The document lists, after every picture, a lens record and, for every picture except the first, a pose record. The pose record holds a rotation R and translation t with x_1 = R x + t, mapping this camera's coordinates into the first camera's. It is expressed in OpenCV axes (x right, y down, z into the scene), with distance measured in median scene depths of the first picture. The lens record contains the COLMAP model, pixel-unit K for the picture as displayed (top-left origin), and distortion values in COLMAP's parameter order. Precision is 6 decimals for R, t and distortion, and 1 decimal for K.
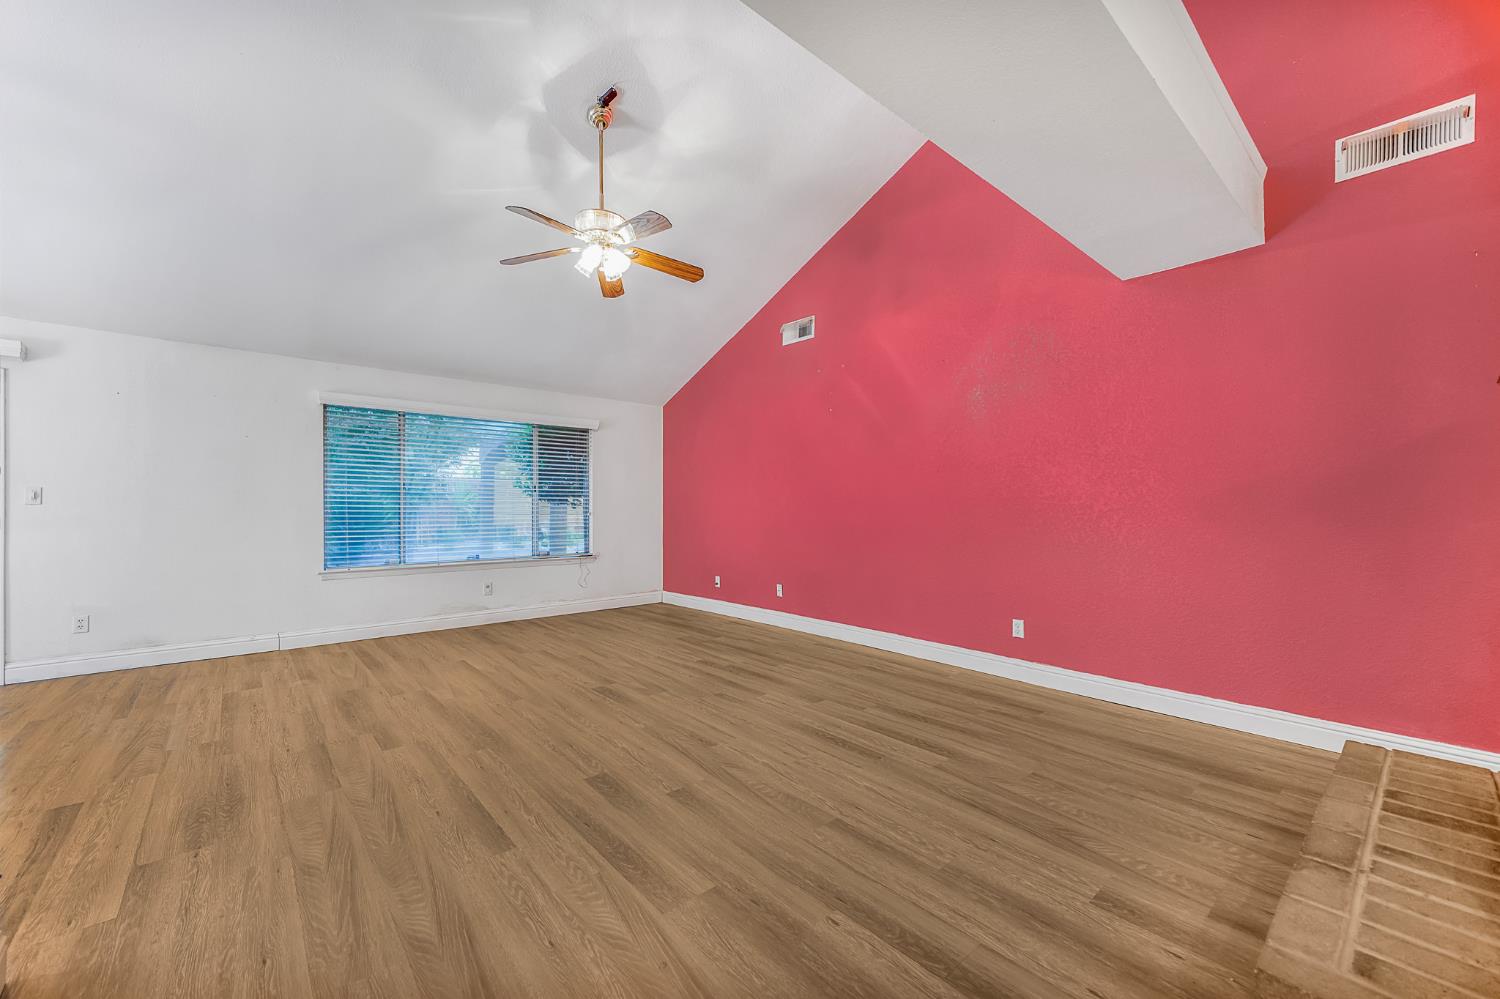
lens RADIAL K [[591.1, 0, 752.8], [0, 591.1, 501.5], [0, 0, 1]] dist [0.001595, 0.000185]
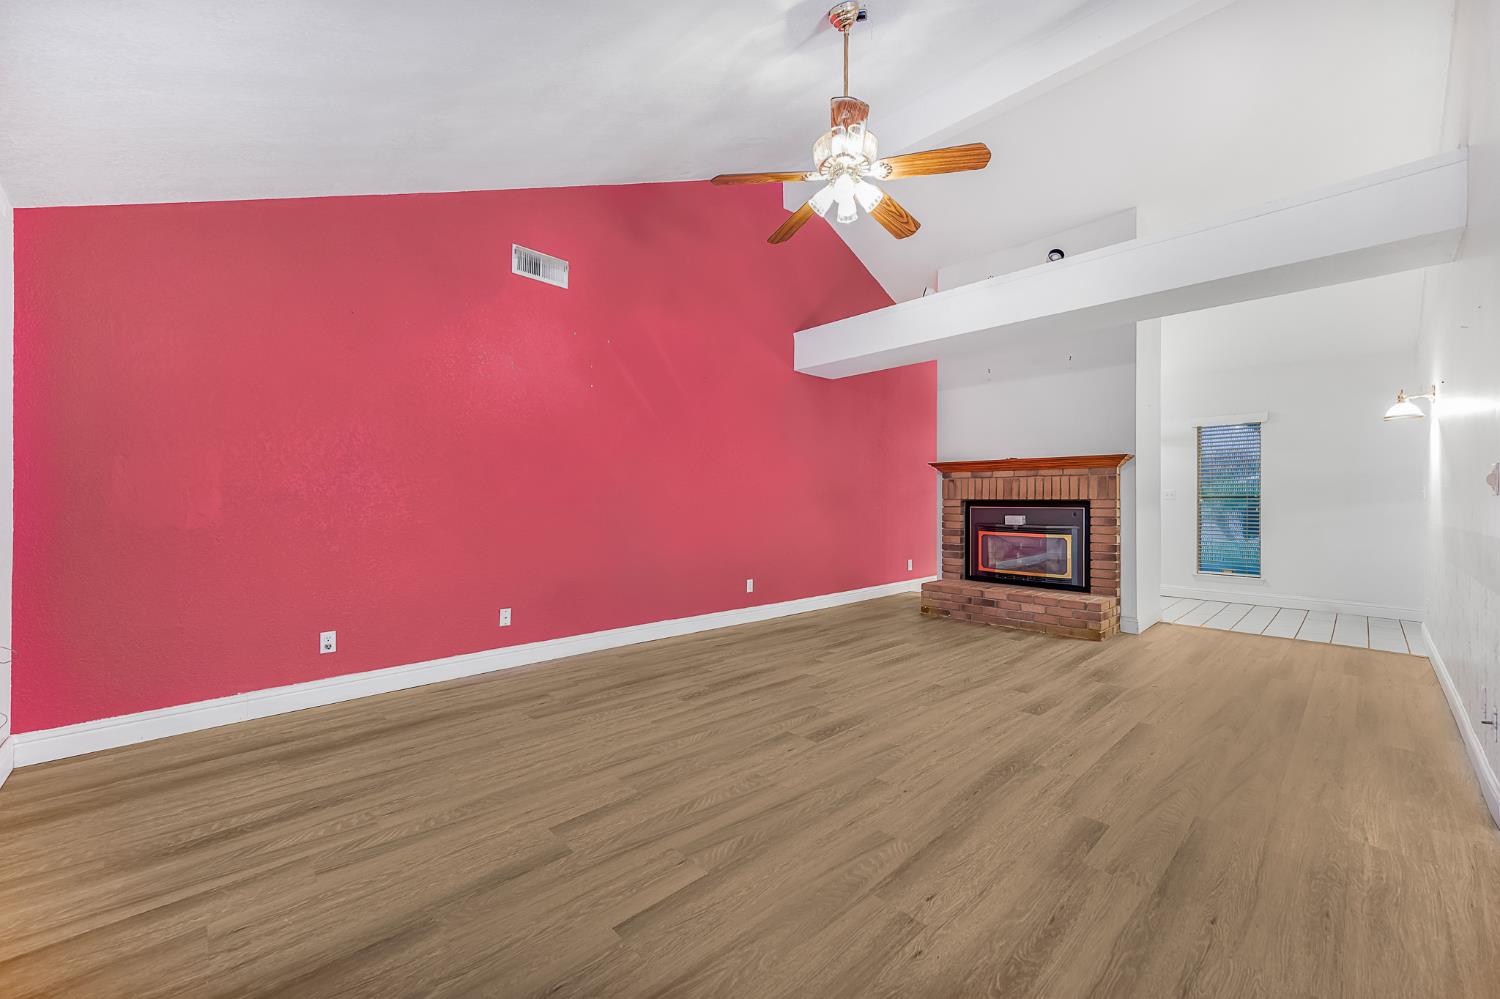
lens RADIAL K [[591.1, 0, 752.8], [0, 591.1, 501.5], [0, 0, 1]] dist [0.001595, 0.000185]
pose [[-0.045995, -0.001590, 0.998940, -0.980460], [-0.011462, 0.999934, 0.001064, 0.012619], [-0.998876, -0.011401, -0.046010, 1.082037]]
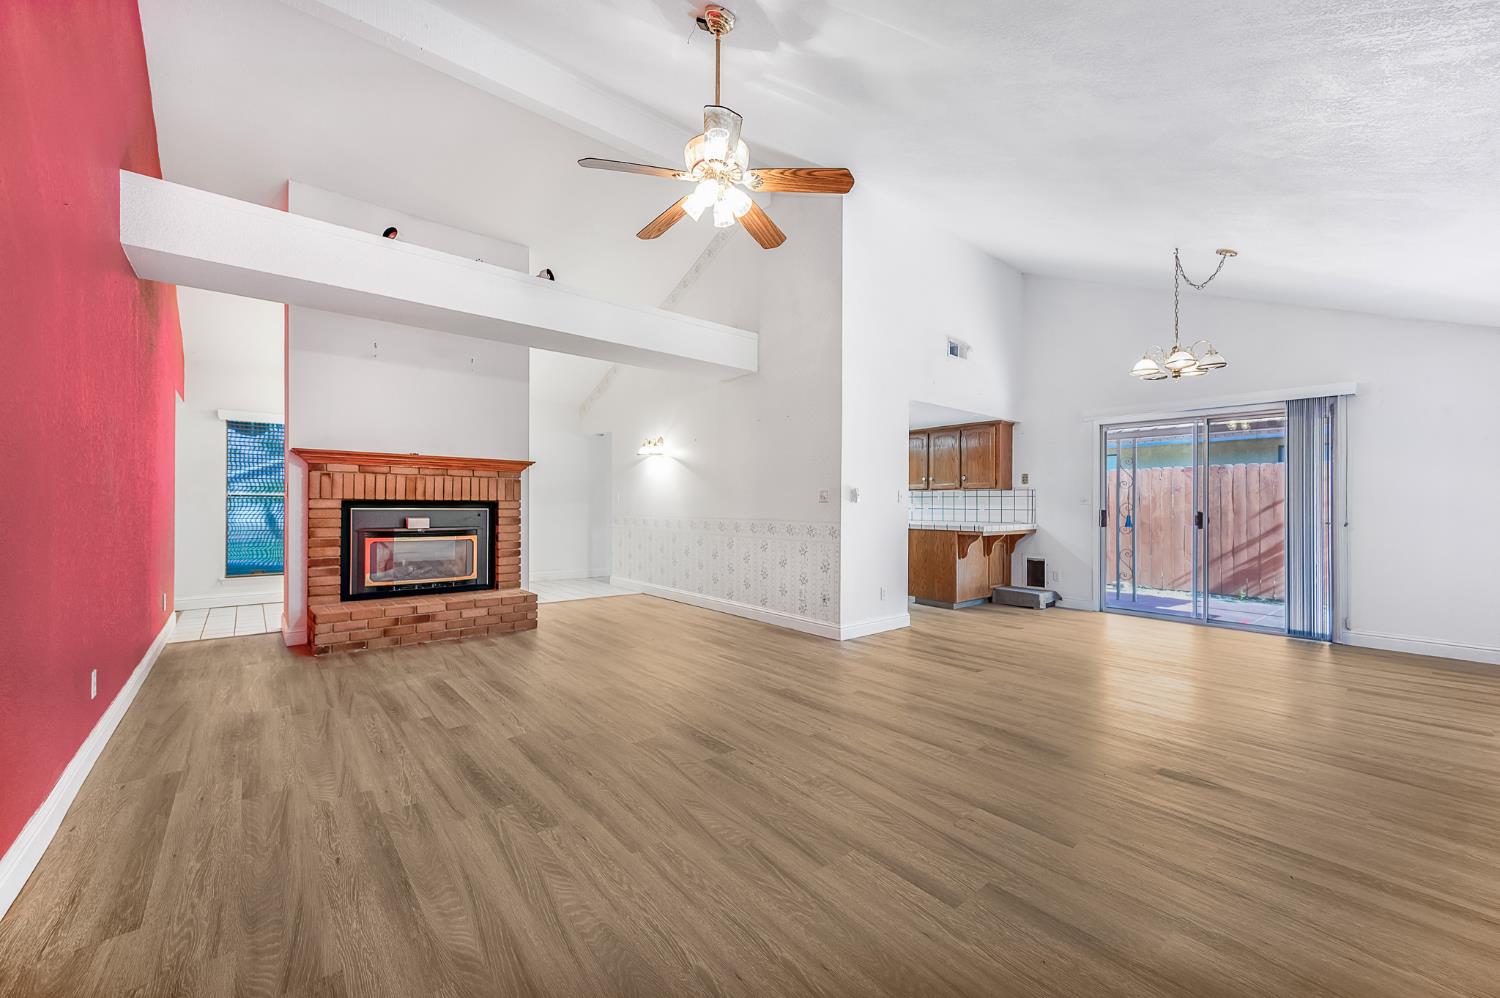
lens RADIAL K [[591.1, 0, 752.8], [0, 591.1, 501.0], [0, 0, 1]] dist [0.001595, 0.000185]
pose [[-0.999867, -0.006534, 0.014934, -0.293843], [-0.006748, 0.999875, -0.014277, 0.017885], [-0.014839, -0.014376, -0.999787, 1.680747]]
